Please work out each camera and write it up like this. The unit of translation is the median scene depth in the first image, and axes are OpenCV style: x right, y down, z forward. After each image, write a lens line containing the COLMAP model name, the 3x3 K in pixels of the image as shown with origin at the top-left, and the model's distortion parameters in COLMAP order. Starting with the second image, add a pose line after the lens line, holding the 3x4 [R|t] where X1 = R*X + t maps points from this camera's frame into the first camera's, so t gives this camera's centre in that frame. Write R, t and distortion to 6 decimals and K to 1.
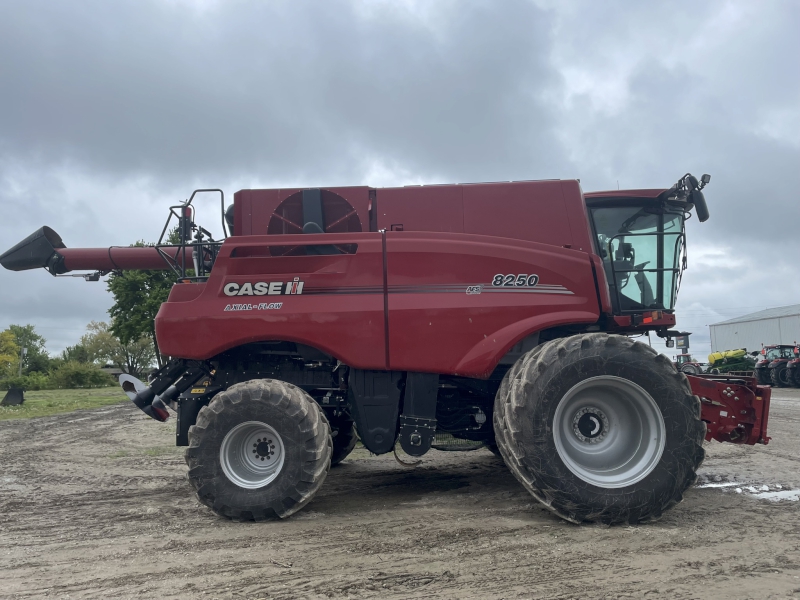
lens RADIAL K [[599.5, 0, 400.0], [0, 599.5, 300.0], [0, 0, 1]] dist [0.101982, -0.139813]
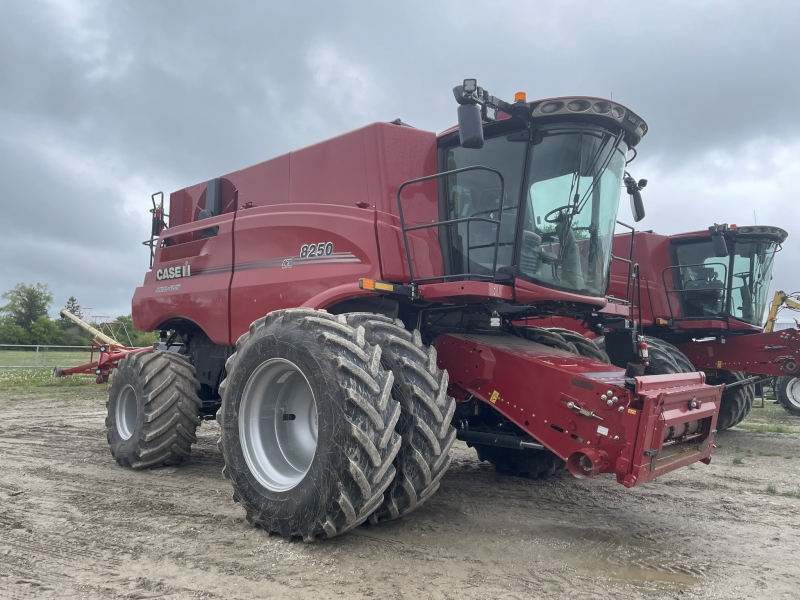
lens RADIAL K [[599.5, 0, 400.0], [0, 599.5, 300.0], [0, 0, 1]] dist [0.101982, -0.139813]
pose [[0.753687, -0.017465, -0.657001, 0.866285], [0.037567, 0.999157, 0.016535, 0.030882], [0.656159, -0.037144, 0.753708, 0.409769]]
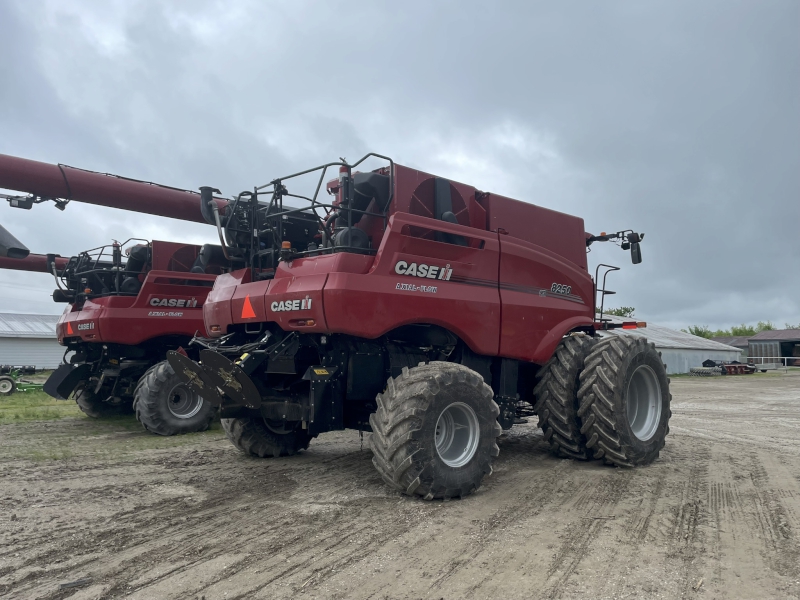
lens RADIAL K [[599.5, 0, 400.0], [0, 599.5, 300.0], [0, 0, 1]] dist [0.101982, -0.139813]
pose [[0.713905, 0.091900, 0.694185, -0.944669], [-0.109401, 0.993815, -0.019058, 0.052523], [-0.691643, -0.062339, 0.719544, 0.310881]]
